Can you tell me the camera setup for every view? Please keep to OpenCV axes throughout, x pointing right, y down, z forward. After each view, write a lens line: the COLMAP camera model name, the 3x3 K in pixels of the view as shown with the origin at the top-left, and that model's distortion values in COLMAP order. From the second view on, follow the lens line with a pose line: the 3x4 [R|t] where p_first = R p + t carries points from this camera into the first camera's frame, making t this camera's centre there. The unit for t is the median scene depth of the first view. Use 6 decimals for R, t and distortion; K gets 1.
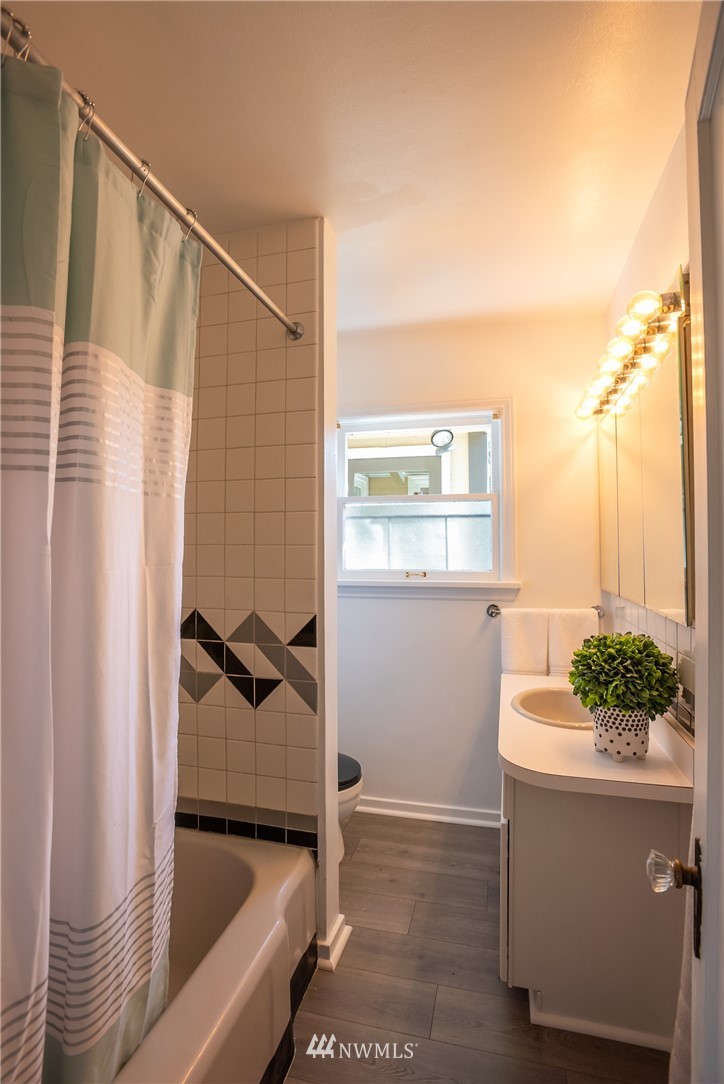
lens RADIAL K [[516.3, 0, 357.2], [0, 516.3, 539.0], [0, 0, 1]] dist [-0.055776, 0.019464]
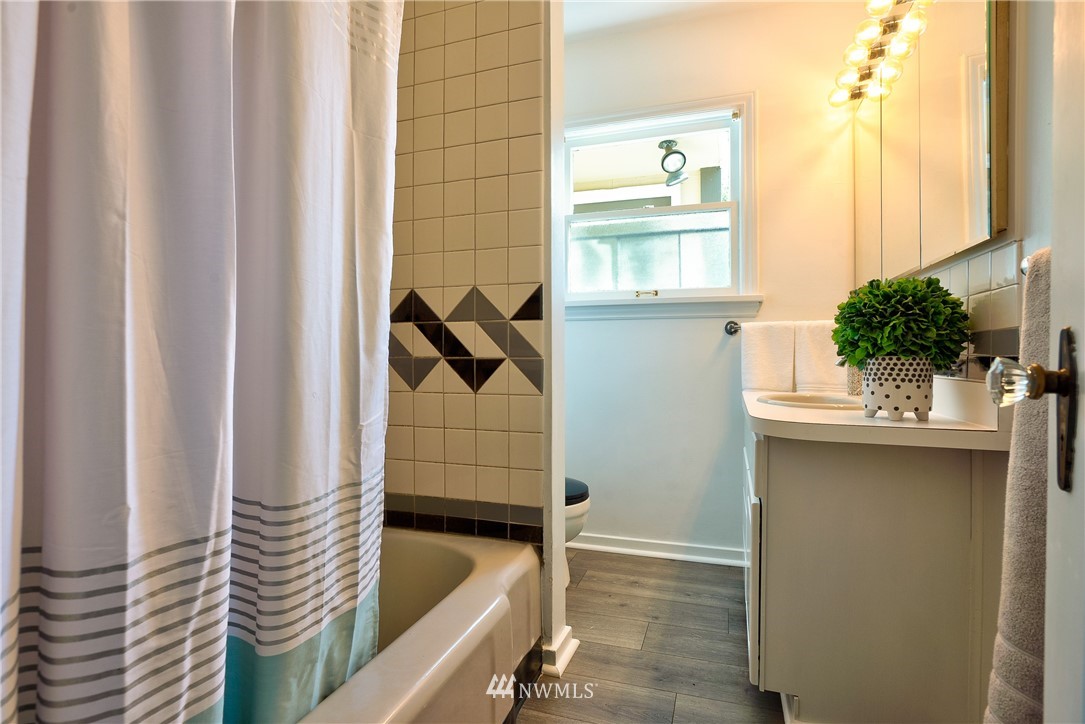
lens RADIAL K [[519.3, 0, 541.3], [0, 519.3, 359.9], [0, 0, 1]] dist [-0.040397, 0.022327]
pose [[0.997589, 0.001434, -0.069380, -0.017008], [0.000295, 0.999690, 0.024909, 0.258362], [0.069395, -0.024870, 0.997279, 0.079887]]
